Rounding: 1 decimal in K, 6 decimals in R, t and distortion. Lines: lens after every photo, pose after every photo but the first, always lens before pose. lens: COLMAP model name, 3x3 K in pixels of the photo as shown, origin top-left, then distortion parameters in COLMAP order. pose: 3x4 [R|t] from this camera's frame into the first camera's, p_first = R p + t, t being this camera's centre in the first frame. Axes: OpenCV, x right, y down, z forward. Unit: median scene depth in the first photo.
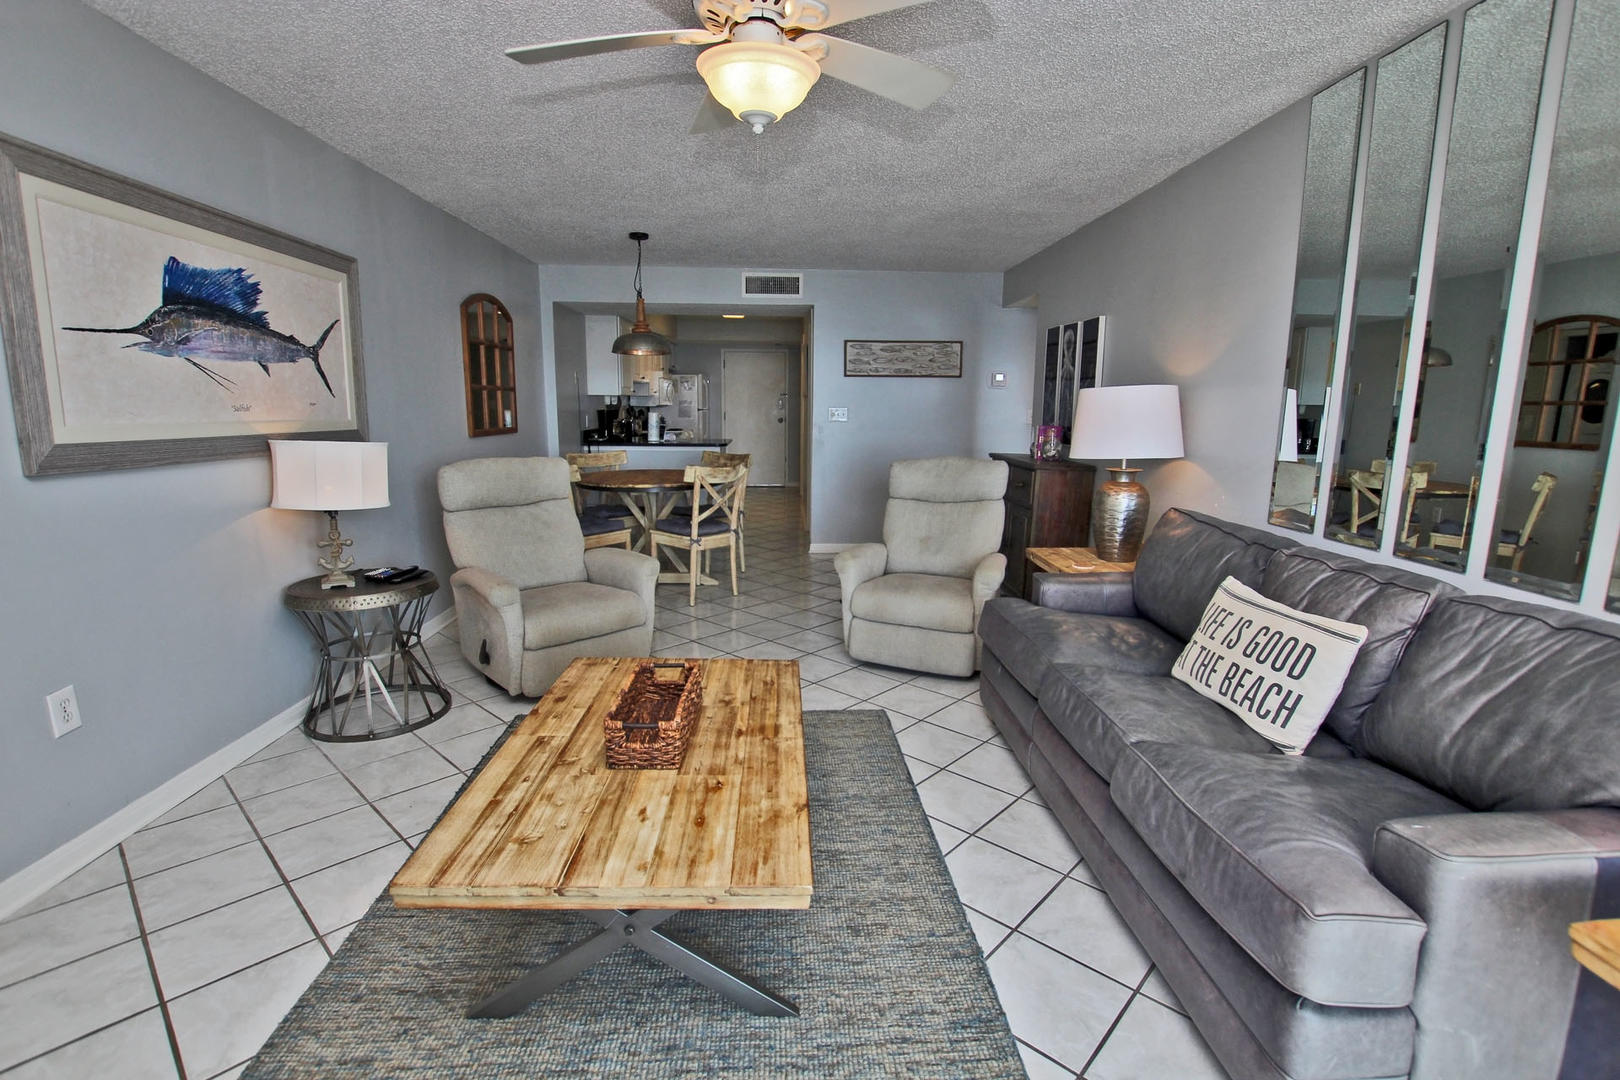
lens RADIAL K [[751.8, 0, 808.2], [0, 751.8, 546.6], [0, 0, 1]] dist [-0.038101, 0.006281]
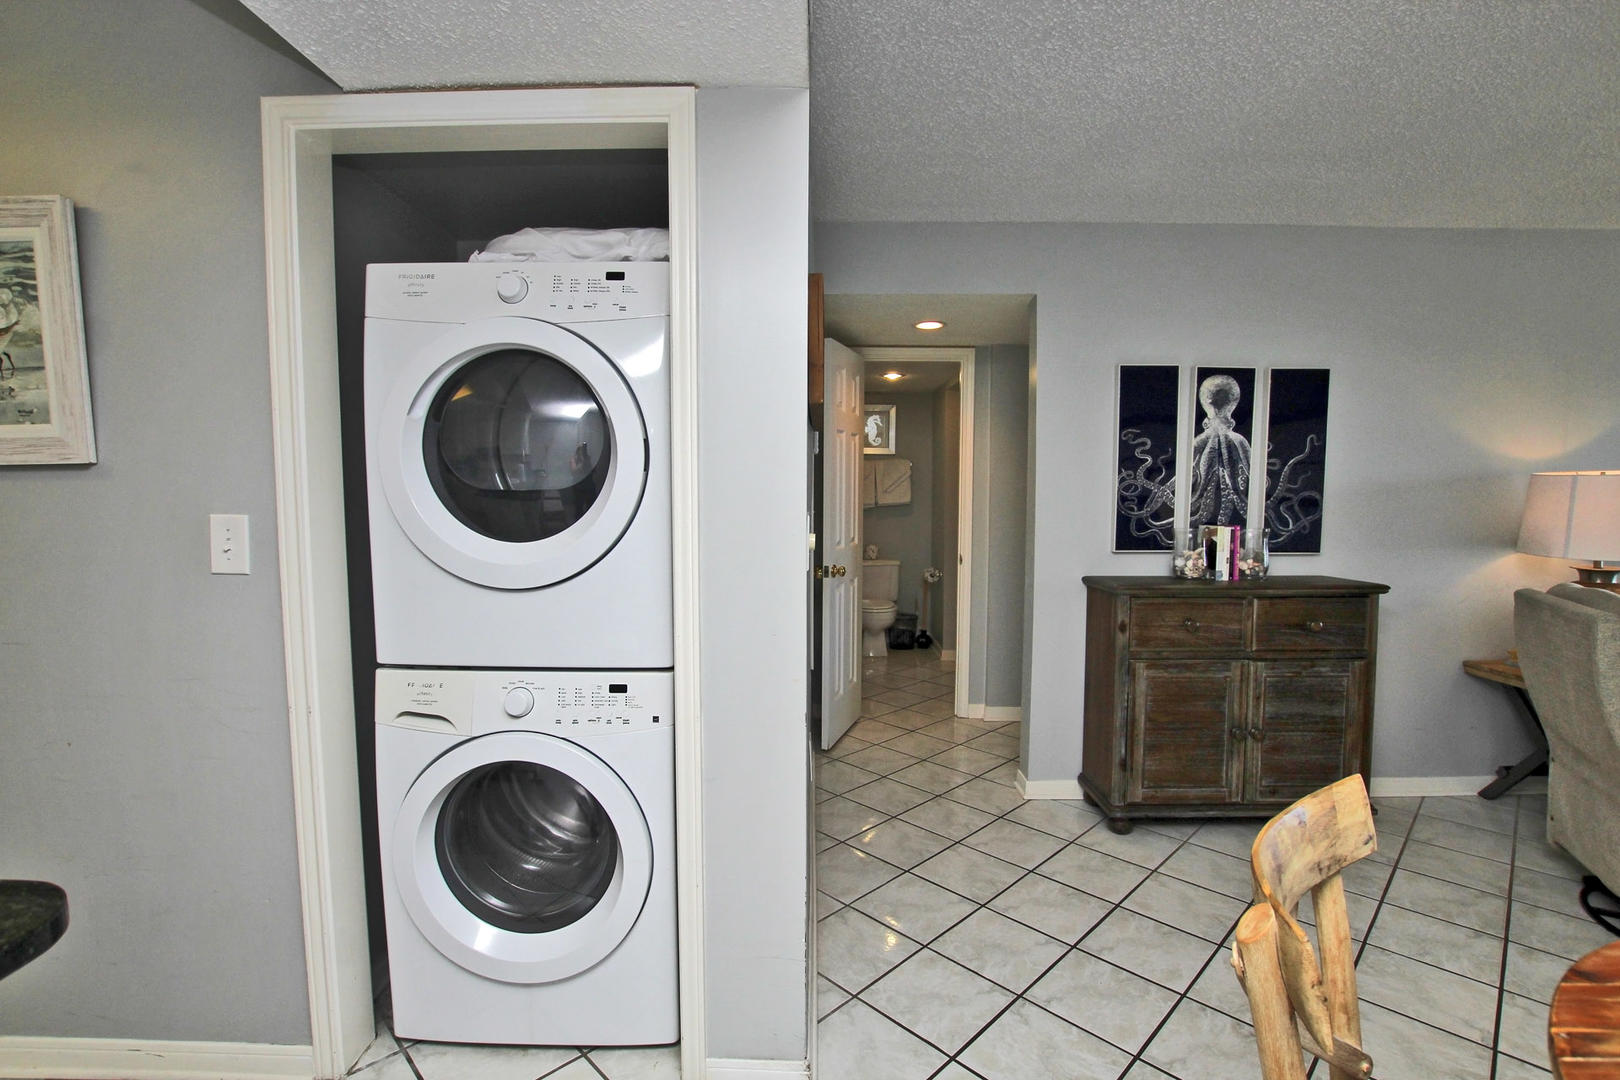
lens RADIAL K [[751.8, 0, 808.2], [0, 751.8, 546.6], [0, 0, 1]] dist [-0.038101, 0.006281]
pose [[0.049613, -0.087449, 0.994933, -0.660767], [0.187336, 0.979294, 0.076733, -0.544760], [-0.981042, 0.182579, 0.064968, 2.773674]]
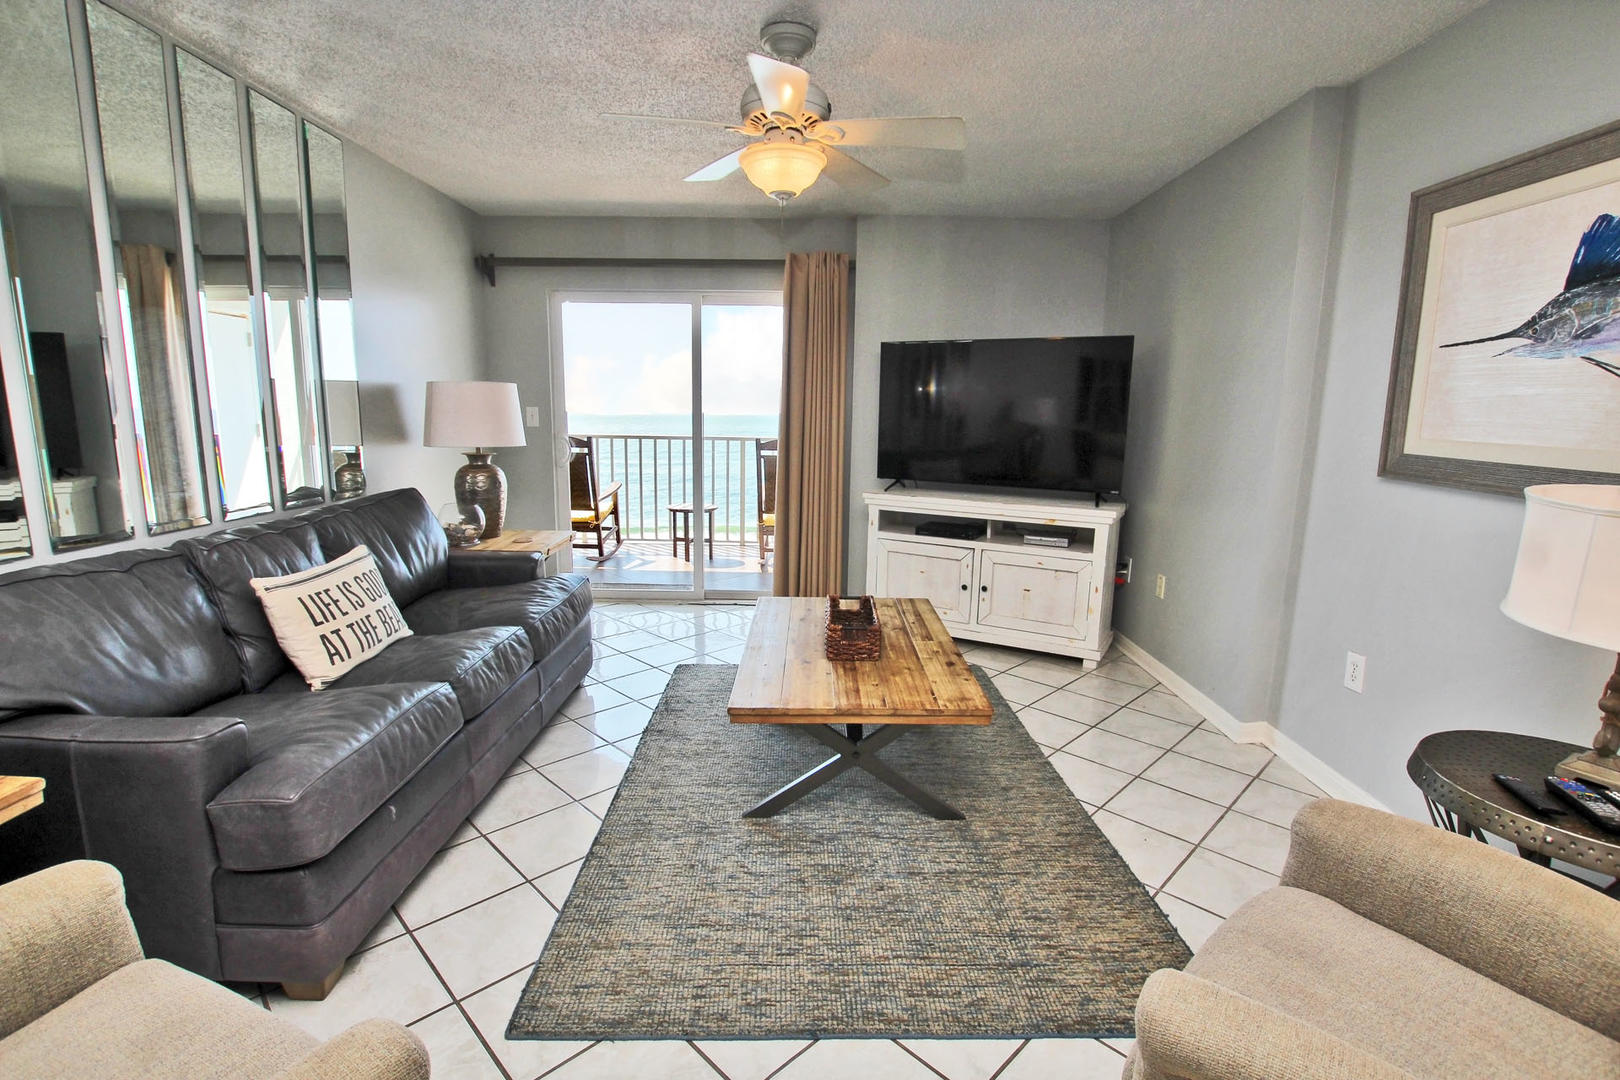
lens RADIAL K [[751.8, 0, 808.2], [0, 751.8, 546.6], [0, 0, 1]] dist [-0.038101, 0.006281]
pose [[-0.998711, -0.034416, 0.037311, -0.139614], [-0.018791, 0.933496, 0.358096, -0.343484], [-0.047154, 0.356933, -0.932939, 1.867060]]
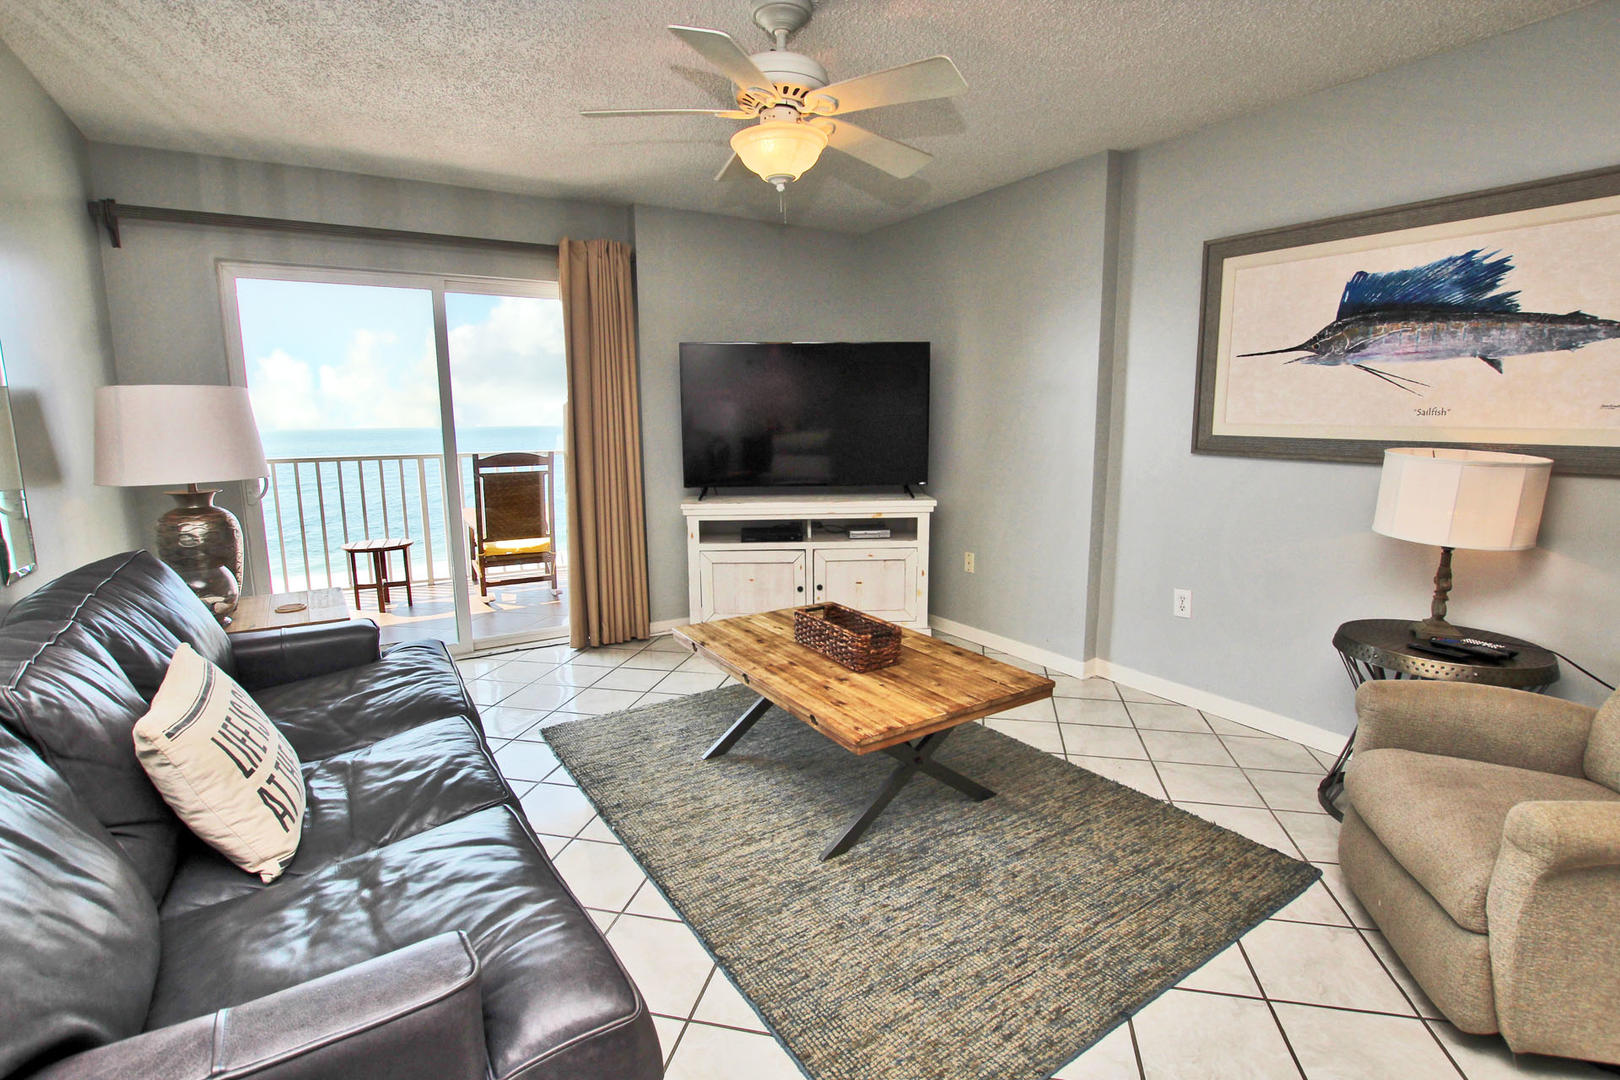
lens RADIAL K [[771.4, 0, 807.8], [0, 771.4, 546.0], [0, 0, 1]] dist [-0.030869, 0.000908]
pose [[-0.864399, 0.078033, -0.496715, 0.437262], [-0.094791, 0.944879, 0.313397, -0.295941], [0.493791, 0.317984, -0.809356, 1.685228]]
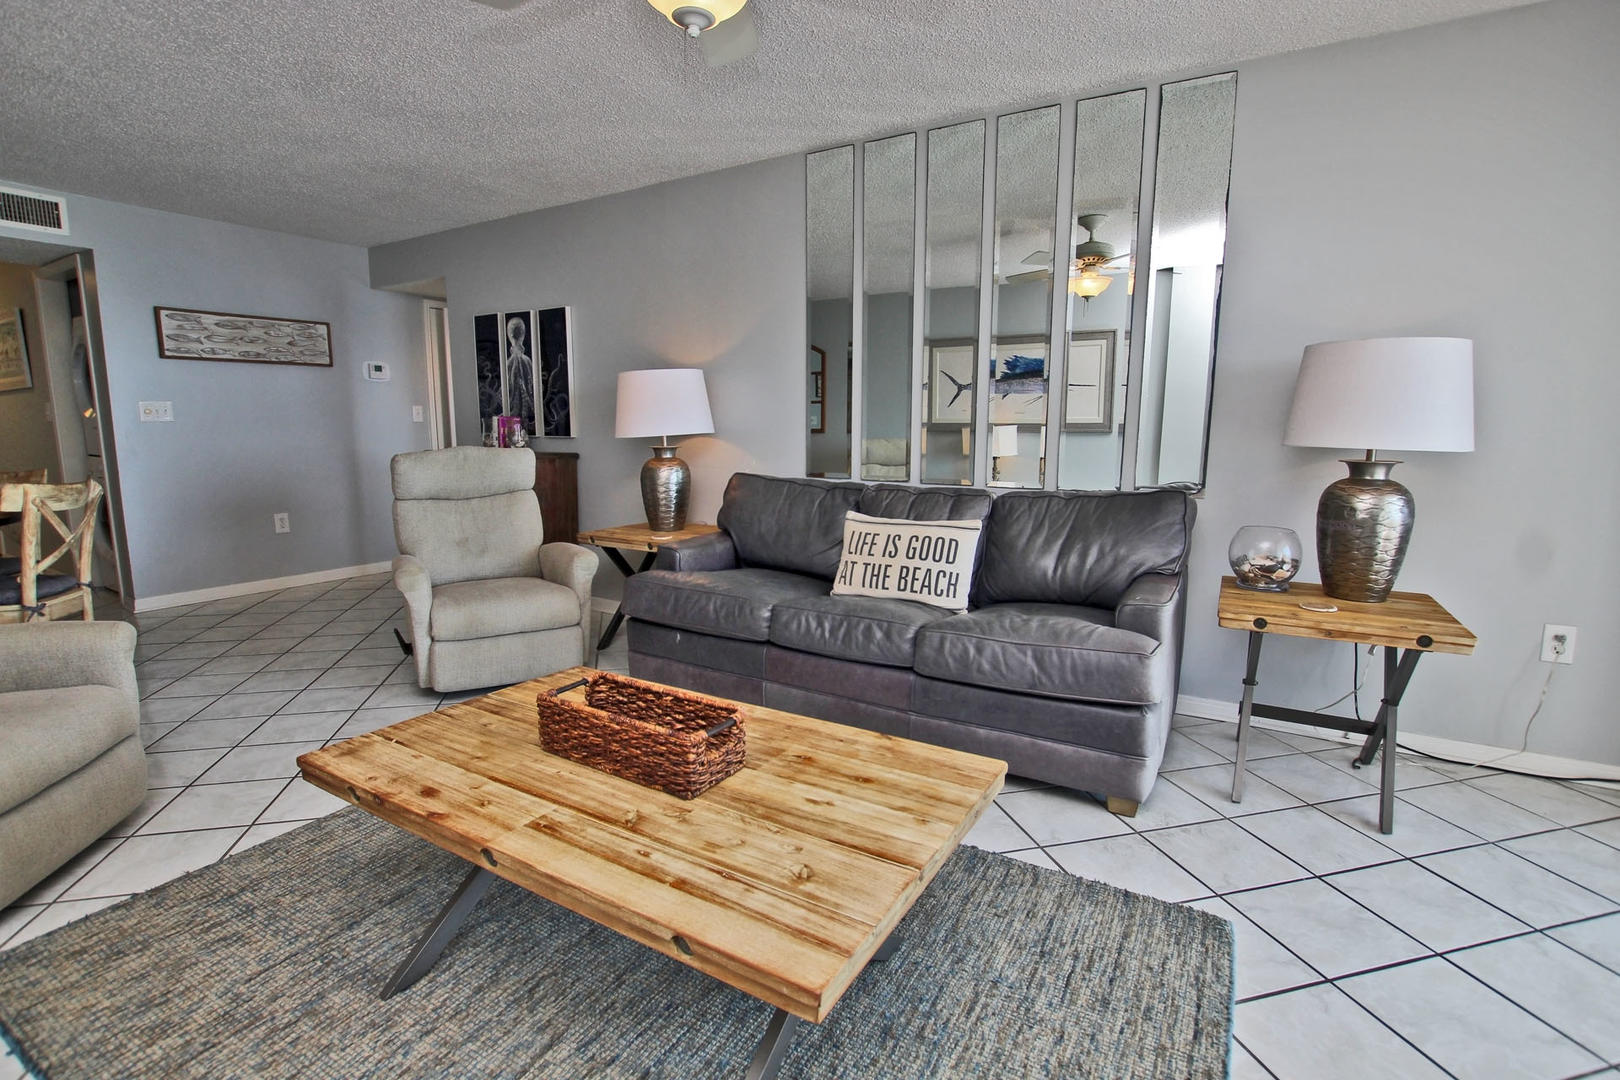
lens RADIAL K [[756.4, 0, 812.9], [0, 756.4, 547.1], [0, 0, 1]] dist [-0.040557, 0.007979]
pose [[0.546580, -0.139350, 0.825731, -0.599725], [0.155973, 0.985743, 0.063109, 0.008899], [-0.822753, 0.094298, 0.560522, 0.327709]]
